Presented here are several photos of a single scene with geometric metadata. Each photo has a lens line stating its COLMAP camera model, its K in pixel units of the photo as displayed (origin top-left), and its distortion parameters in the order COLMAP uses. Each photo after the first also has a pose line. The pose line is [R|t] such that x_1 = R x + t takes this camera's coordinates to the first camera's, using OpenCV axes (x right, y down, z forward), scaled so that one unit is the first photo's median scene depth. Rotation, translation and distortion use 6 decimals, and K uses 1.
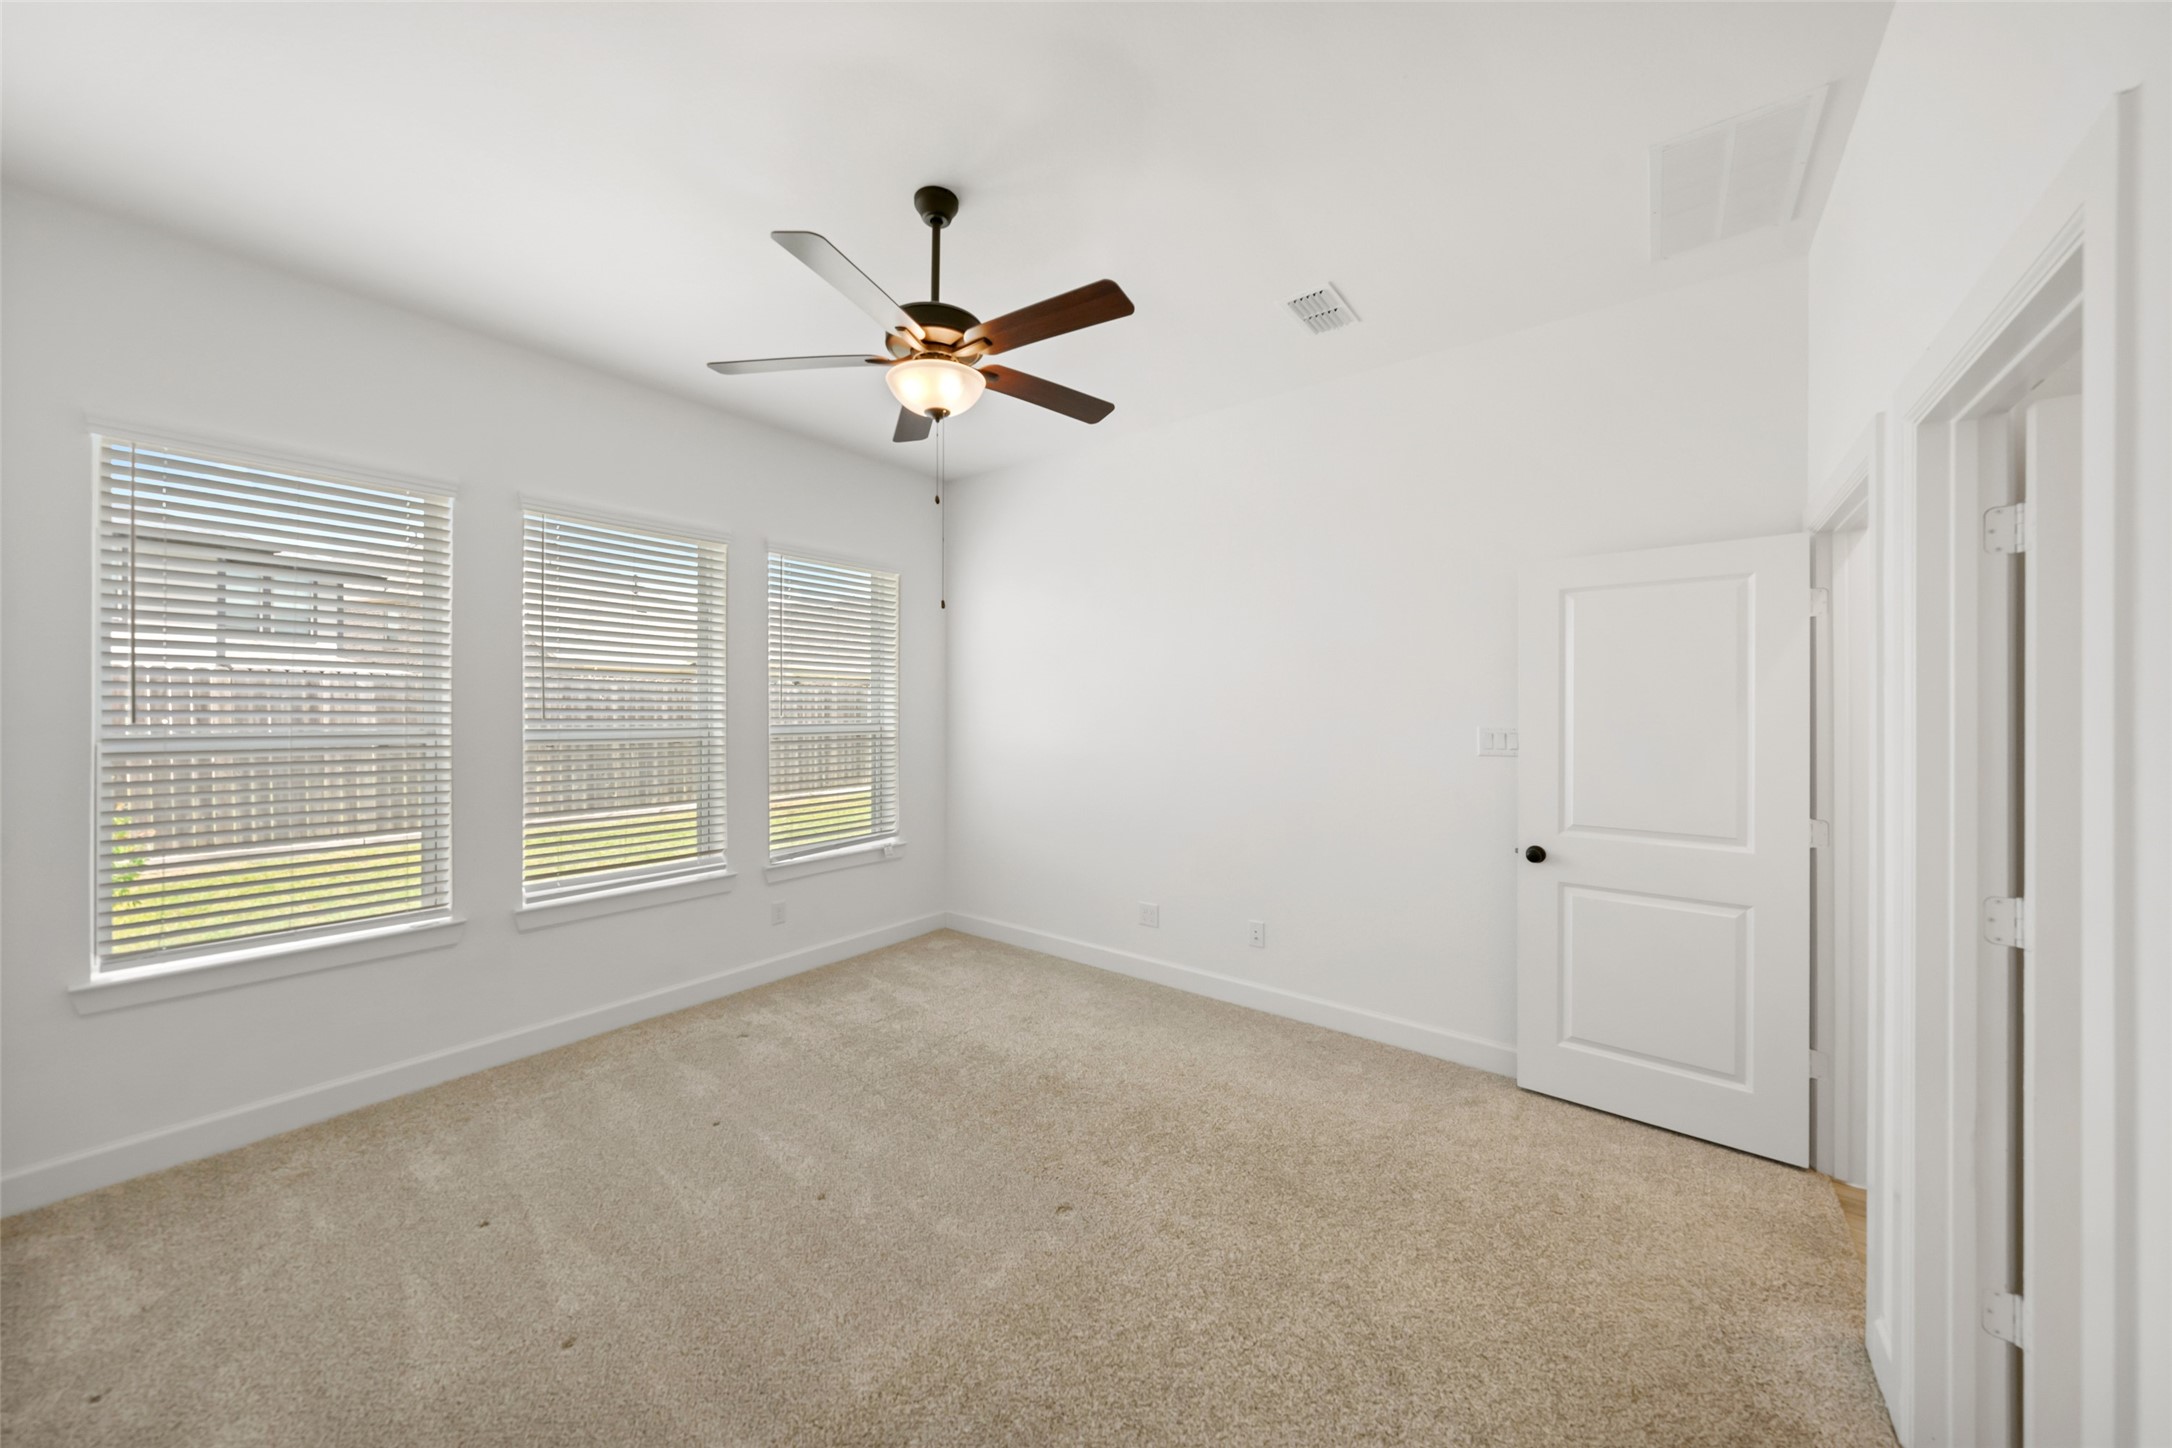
lens RADIAL K [[745.8, 0, 1080.2], [0, 745.8, 723.4], [0, 0, 1]] dist [-0.000749, 0.000108]
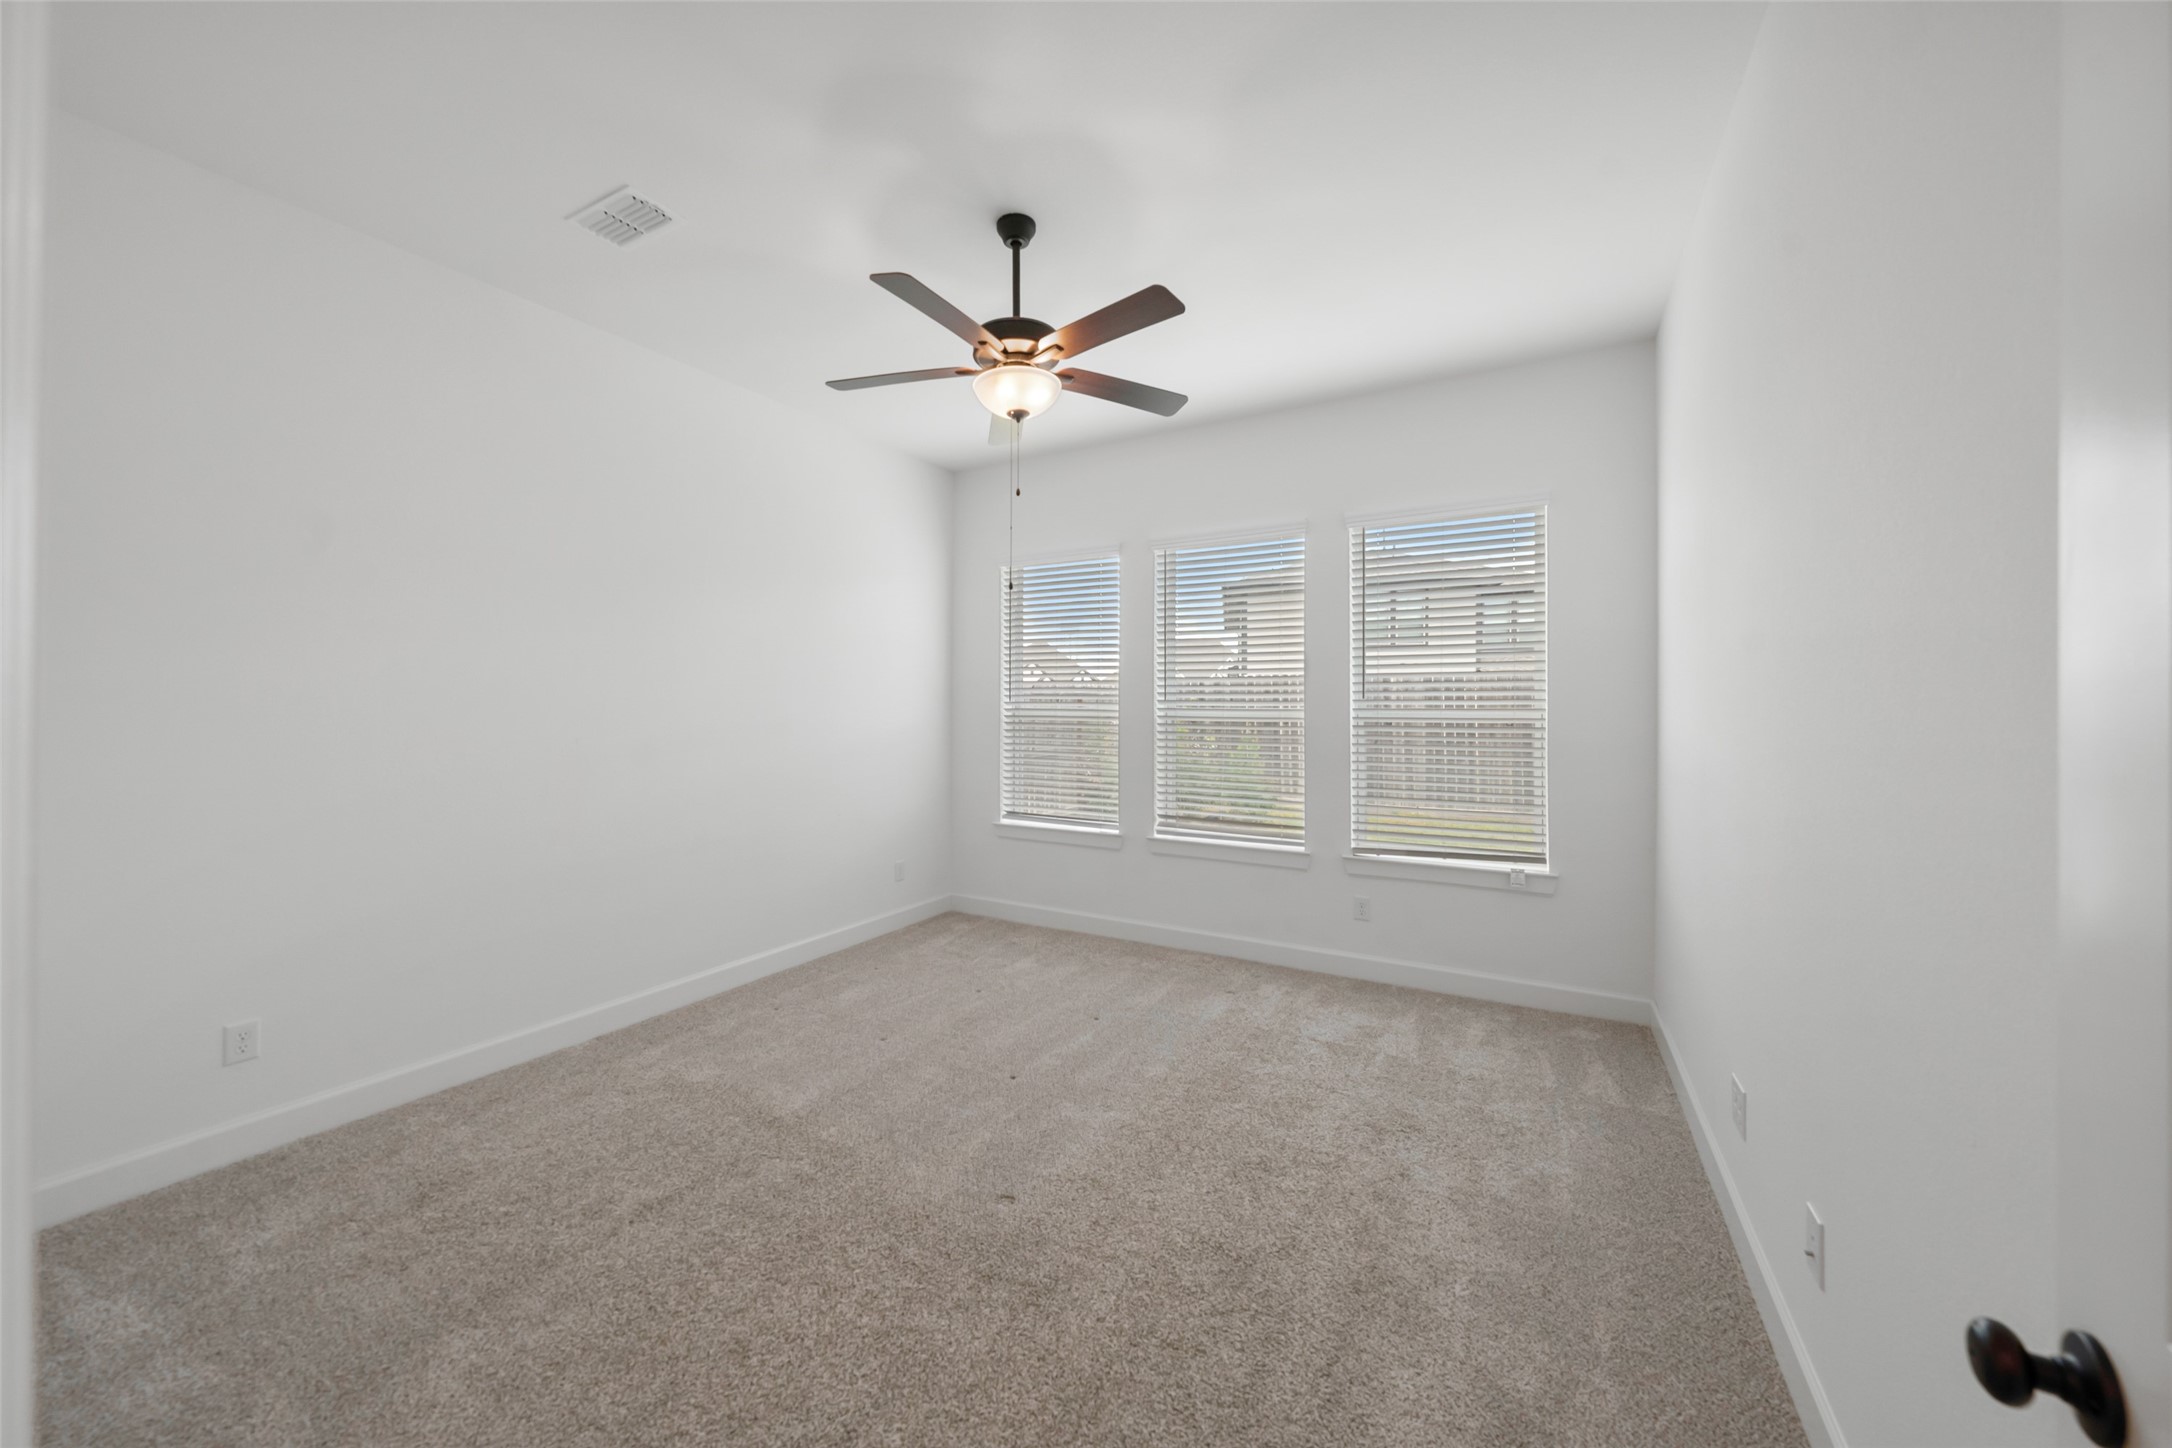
lens RADIAL K [[784.4, 0, 1072.6], [0, 784.4, 714.9], [0, 0, 1]] dist [0.000155, 0.000021]
pose [[0.145835, 0.013459, -0.989217, 0.593609], [-0.025181, 0.999634, 0.009888, 0.009531], [0.988988, 0.023467, 0.146121, 0.556574]]
